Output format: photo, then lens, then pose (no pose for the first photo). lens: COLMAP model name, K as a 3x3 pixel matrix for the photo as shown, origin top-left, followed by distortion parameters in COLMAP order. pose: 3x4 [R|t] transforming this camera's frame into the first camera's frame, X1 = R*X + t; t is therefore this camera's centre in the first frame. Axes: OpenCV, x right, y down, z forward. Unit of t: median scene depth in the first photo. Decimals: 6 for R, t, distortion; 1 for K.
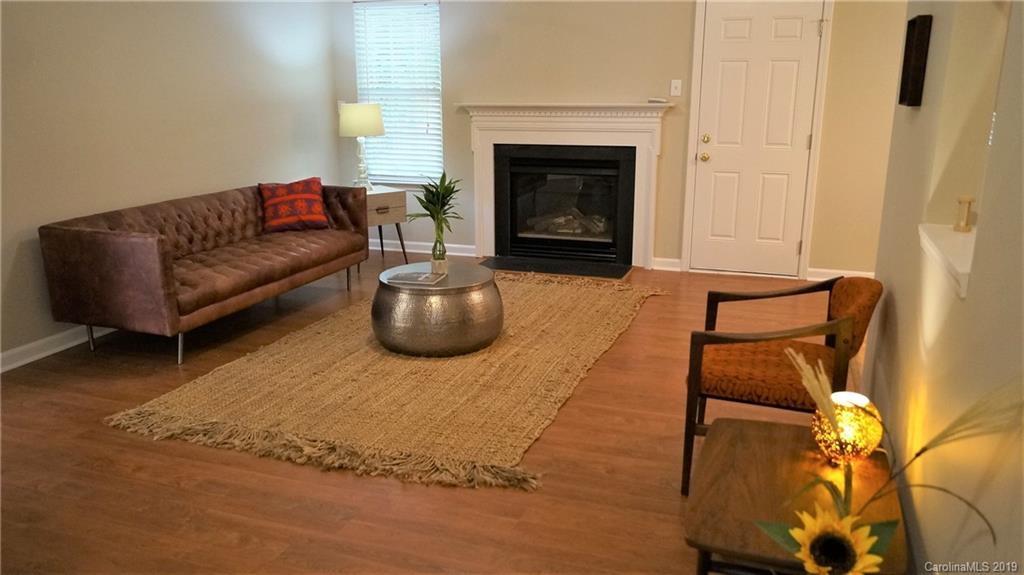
lens RADIAL K [[790.5, 0, 510.0], [0, 790.5, 291.1], [0, 0, 1]] dist [-0.001391, 0.004697]
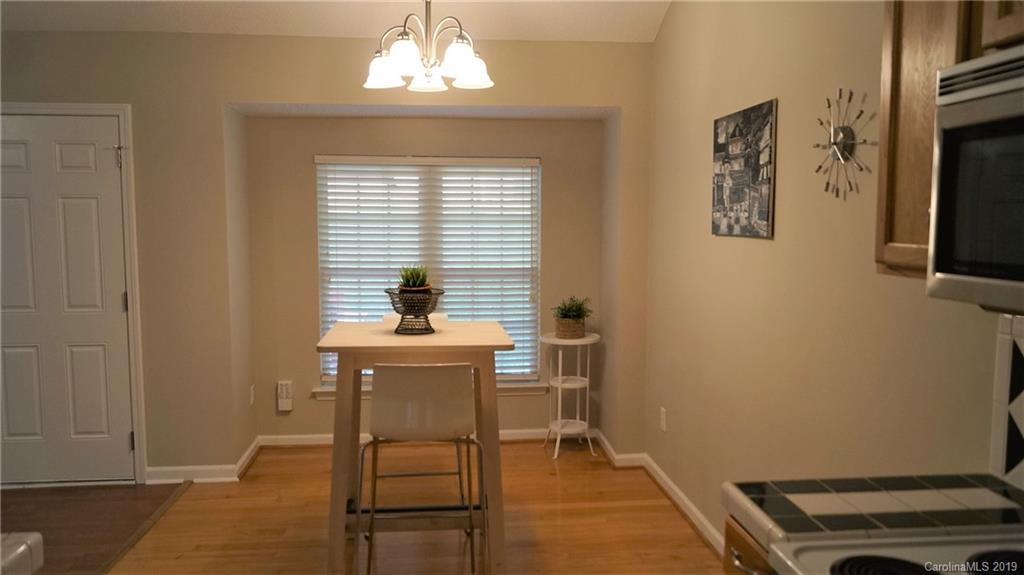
lens RADIAL K [[790.5, 0, 519.8], [0, 790.5, 289.9], [0, 0, 1]] dist [-0.001391, 0.004697]
pose [[0.915924, -0.036951, 0.399647, 0.547635], [0.104210, 0.983497, -0.147899, -0.062900], [-0.387587, 0.177111, 0.904659, 0.215416]]
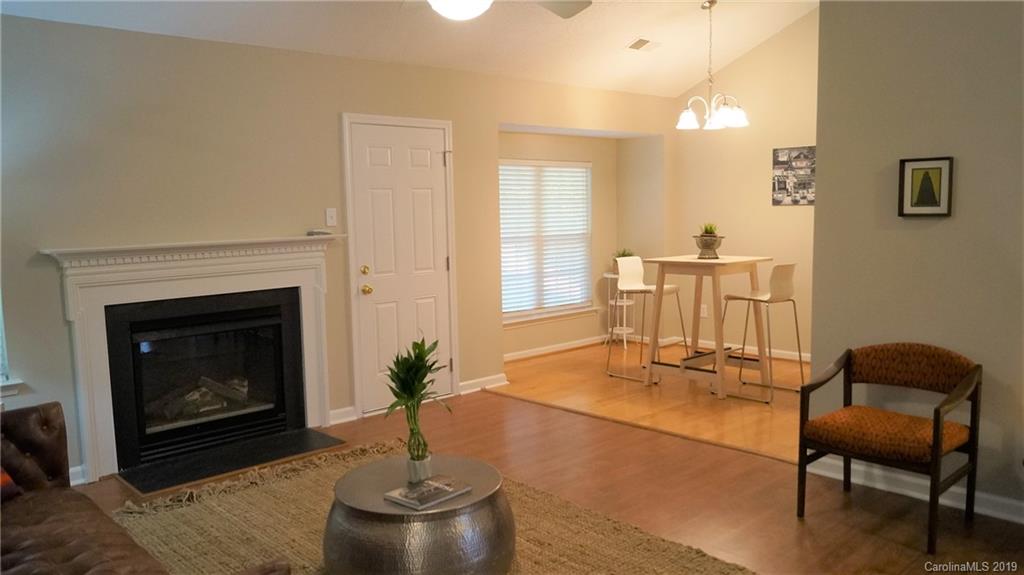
lens RADIAL K [[790.5, 0, 506.9], [0, 790.5, 288.5], [0, 0, 1]] dist [-0.001391, 0.004697]
pose [[0.479845, -0.103441, 0.871234, -0.642382], [0.244388, 0.969482, -0.019495, -0.152409], [-0.842629, 0.222274, 0.490480, 0.556138]]
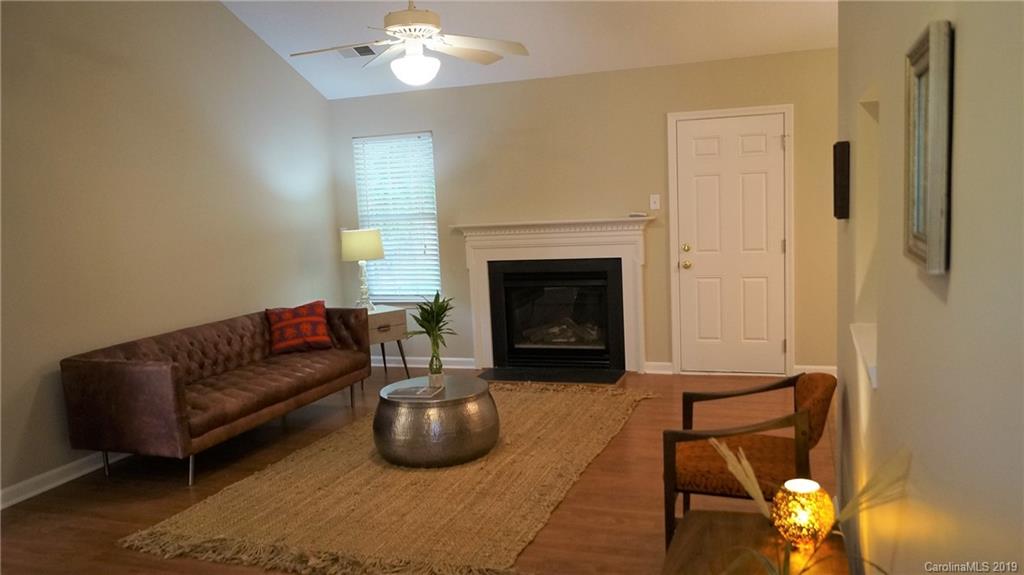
lens RADIAL K [[790.5, 0, 511.3], [0, 790.5, 292.0], [0, 0, 1]] dist [-0.001391, 0.004697]
pose [[0.998937, -0.045792, -0.005365, 0.021703], [0.044627, 0.989563, -0.137016, 0.001504], [0.011583, 0.136631, 0.990554, -0.060852]]
